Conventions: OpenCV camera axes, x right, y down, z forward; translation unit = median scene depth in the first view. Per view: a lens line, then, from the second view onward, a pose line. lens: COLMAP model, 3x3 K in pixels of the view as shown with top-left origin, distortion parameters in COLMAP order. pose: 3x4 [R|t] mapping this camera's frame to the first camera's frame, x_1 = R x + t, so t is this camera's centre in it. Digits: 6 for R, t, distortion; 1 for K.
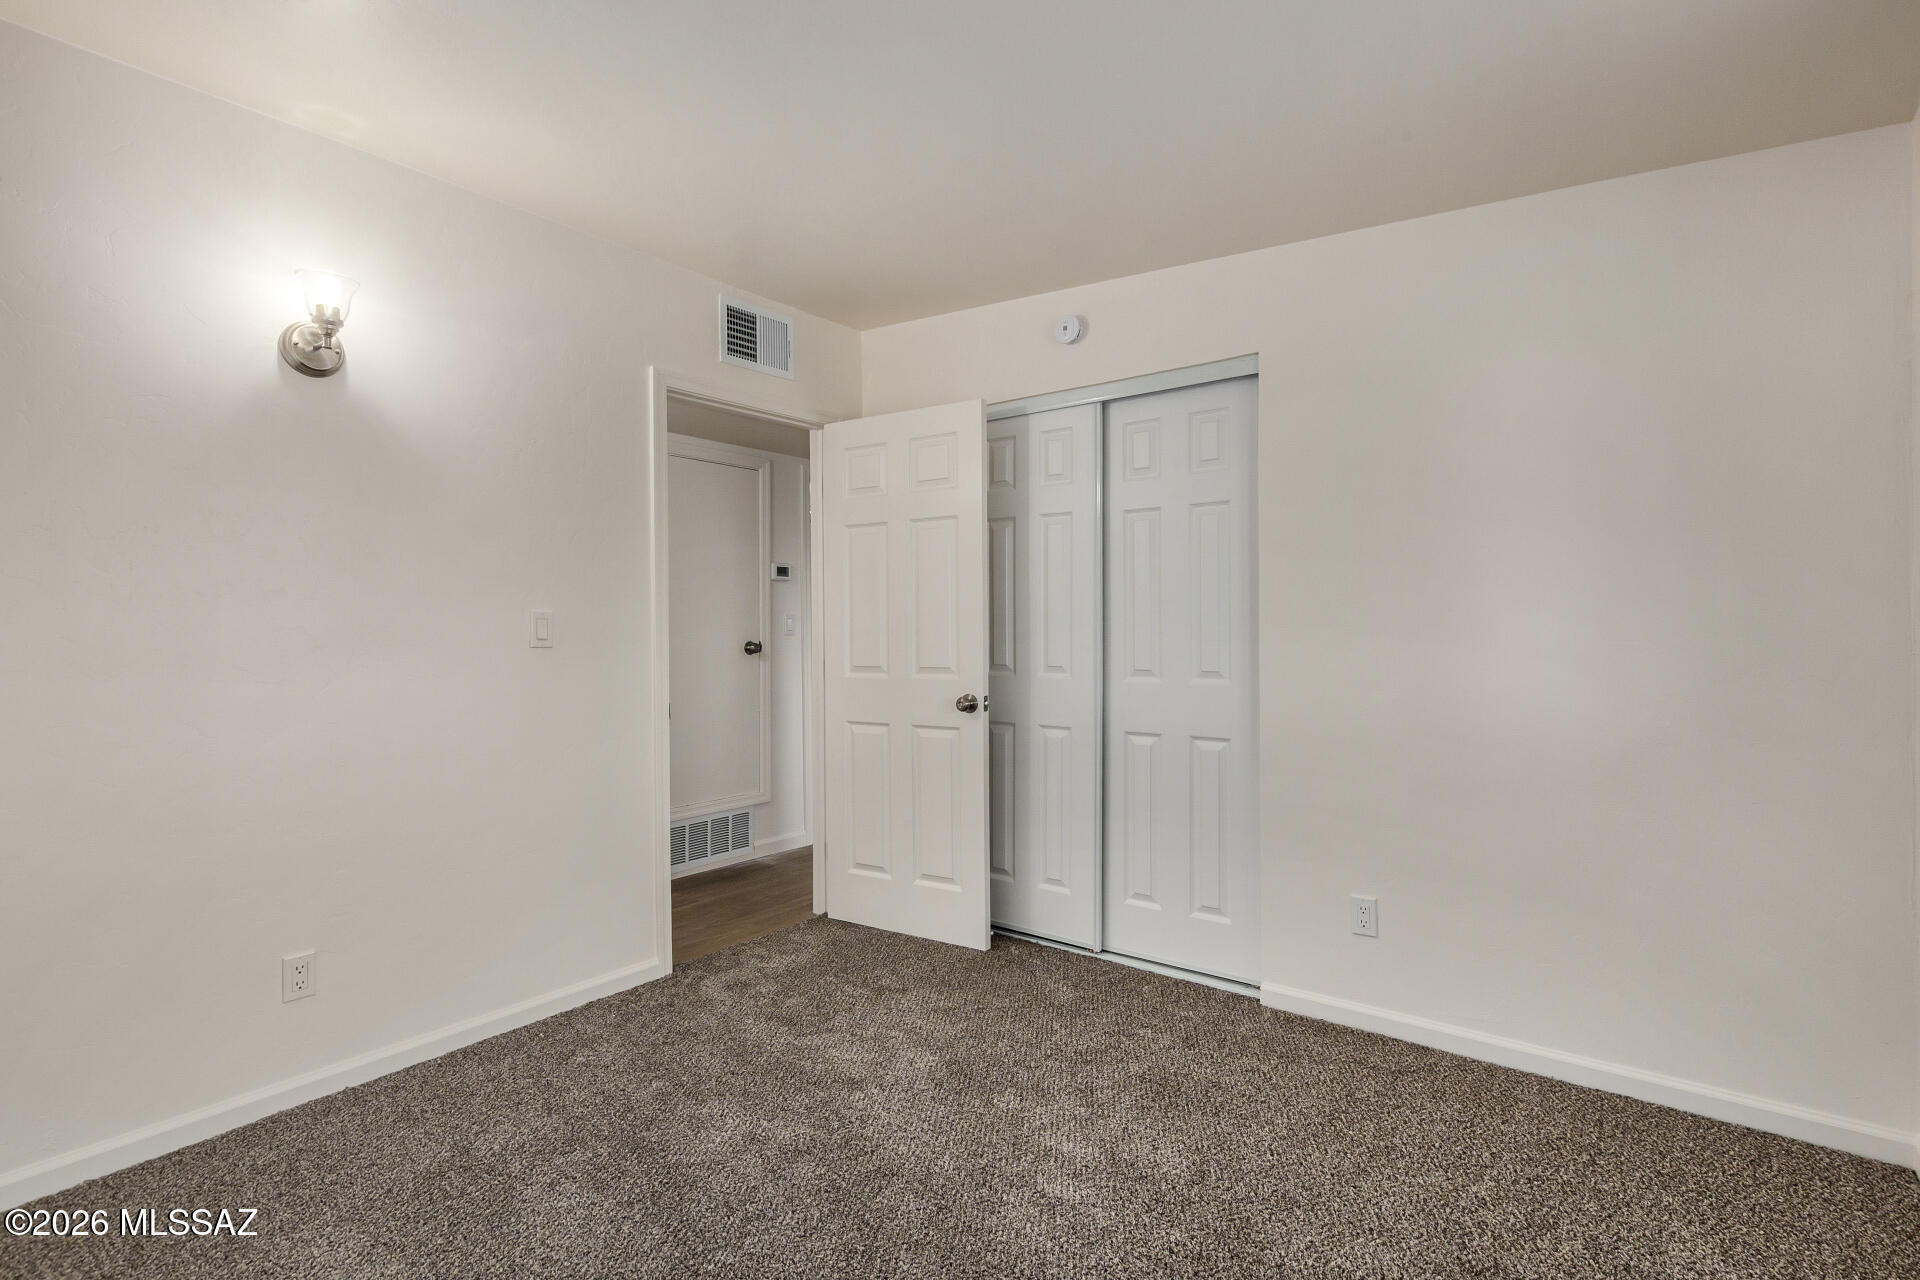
lens RADIAL K [[884.3, 0, 953.6], [0, 884.3, 639.1], [0, 0, 1]] dist [-0.003436, -0.000475]
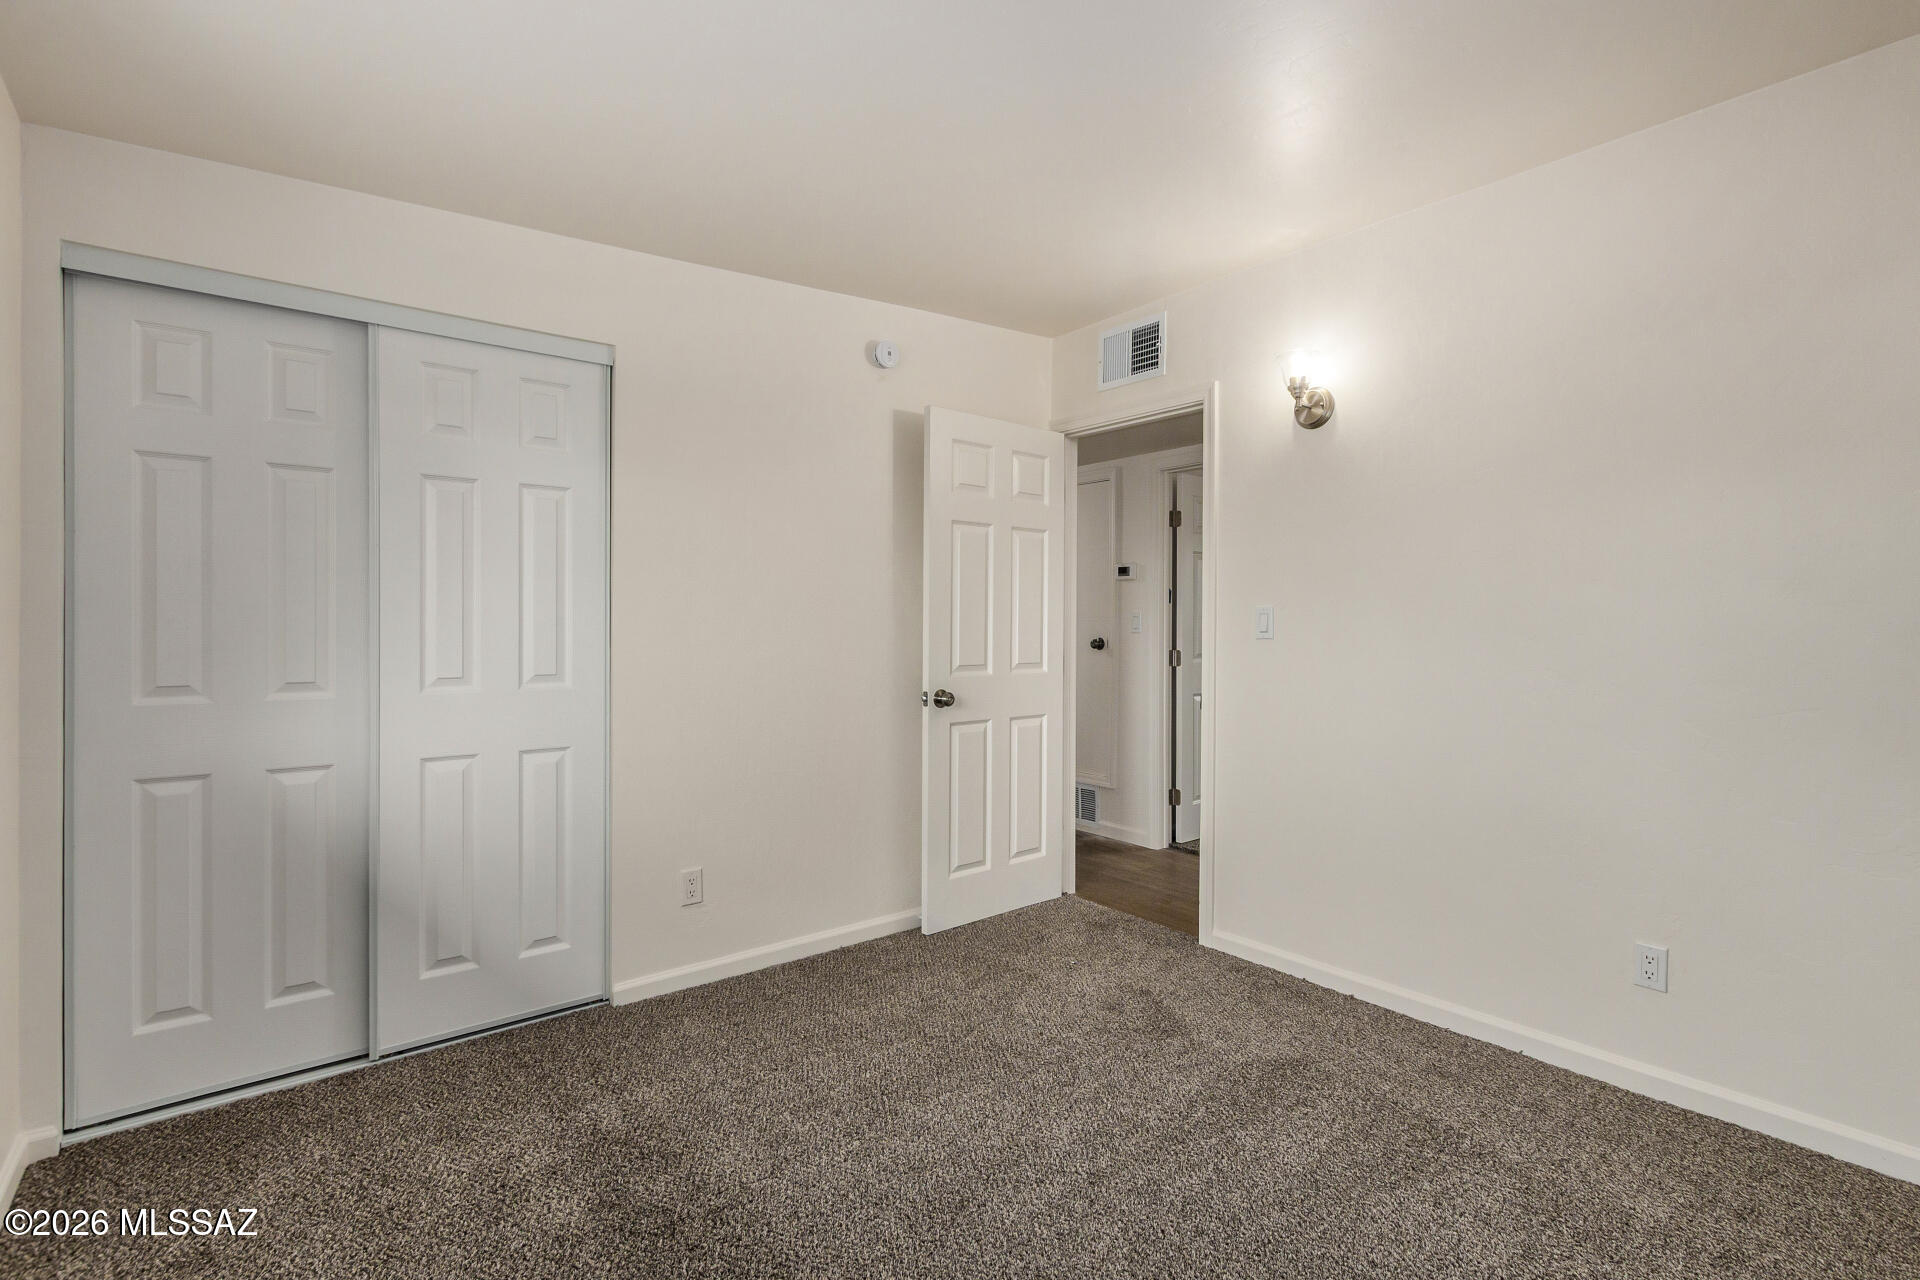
lens RADIAL K [[884.3, 0, 955.4], [0, 884.3, 640.4], [0, 0, 1]] dist [-0.003436, -0.000475]
pose [[0.271184, -0.009187, 0.962484, -0.514929], [0.012477, 0.999904, 0.006029, -0.001030], [-0.962447, 0.010374, 0.271272, 0.371657]]
